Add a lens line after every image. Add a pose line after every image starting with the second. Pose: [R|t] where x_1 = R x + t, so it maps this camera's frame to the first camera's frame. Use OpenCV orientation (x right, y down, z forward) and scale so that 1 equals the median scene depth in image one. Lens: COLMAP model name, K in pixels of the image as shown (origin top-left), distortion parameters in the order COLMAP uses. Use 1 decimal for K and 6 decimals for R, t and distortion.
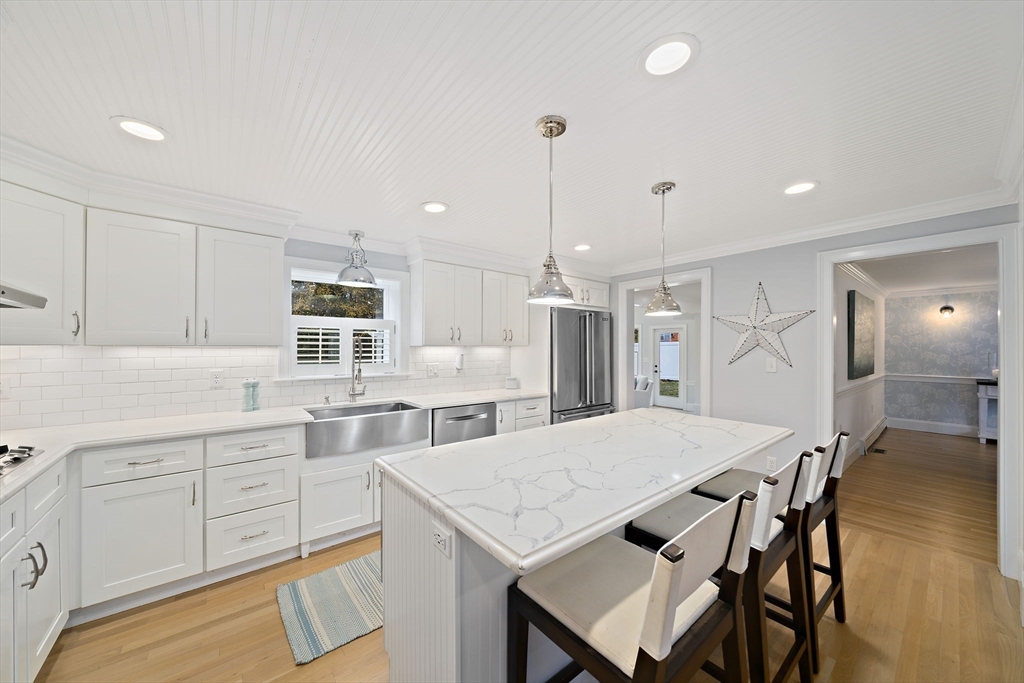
lens RADIAL K [[366.1, 0, 515.8], [0, 366.1, 346.4], [0, 0, 1]] dist [-0.000956, -0.000108]
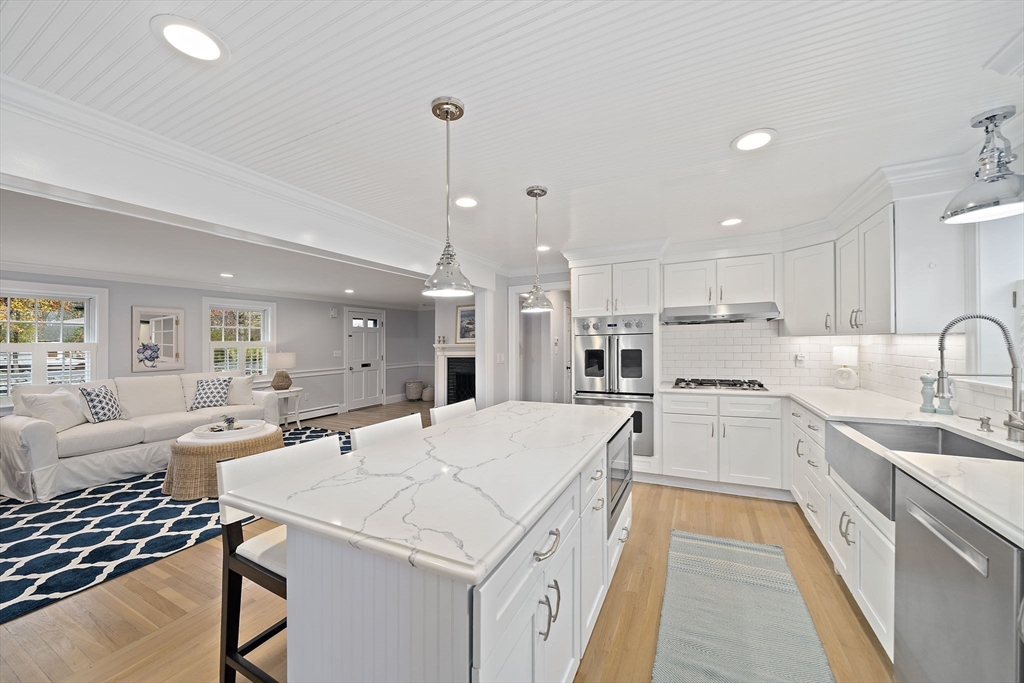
lens RADIAL K [[374.1, 0, 514.0], [0, 374.1, 337.6], [0, 0, 1]] dist [-0.001777, 0.000071]
pose [[-0.910851, 0.010648, -0.412597, 0.415969], [0.018956, 0.999692, -0.016047, 0.004203], [0.412299, -0.022438, -0.910772, 1.246596]]
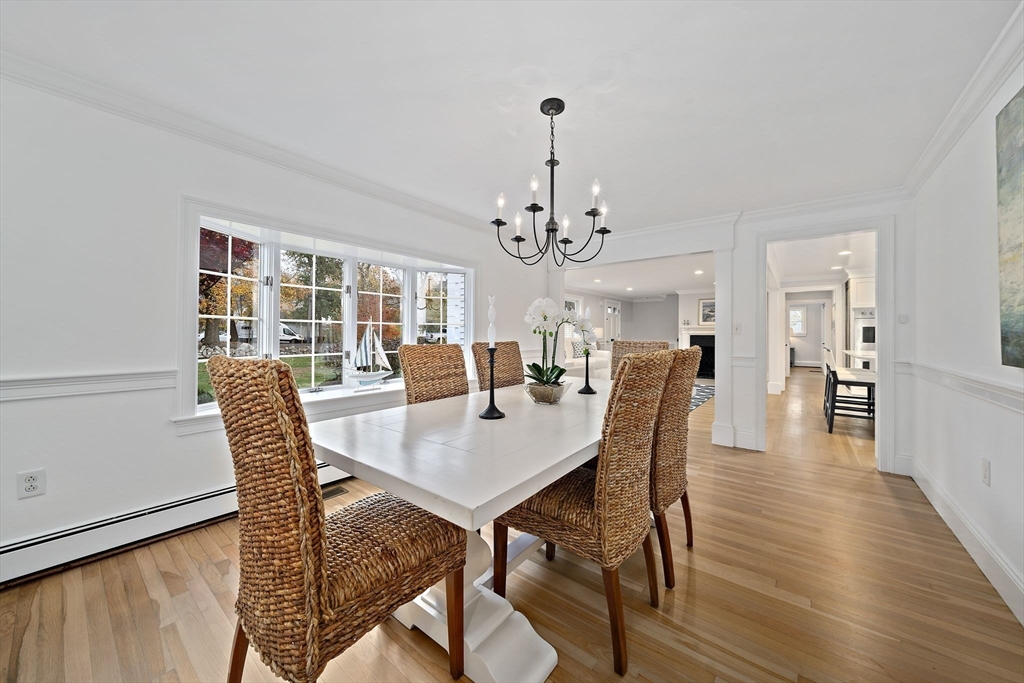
lens RADIAL K [[361.8, 0, 513.6], [0, 361.8, 334.2], [0, 0, 1]] dist [0.000591, 0.000059]
pose [[-0.976839, -0.010287, -0.213730, 2.138040], [-0.010284, 0.999946, -0.001126, 0.097712], [0.213730, 0.001098, -0.976892, 1.803719]]
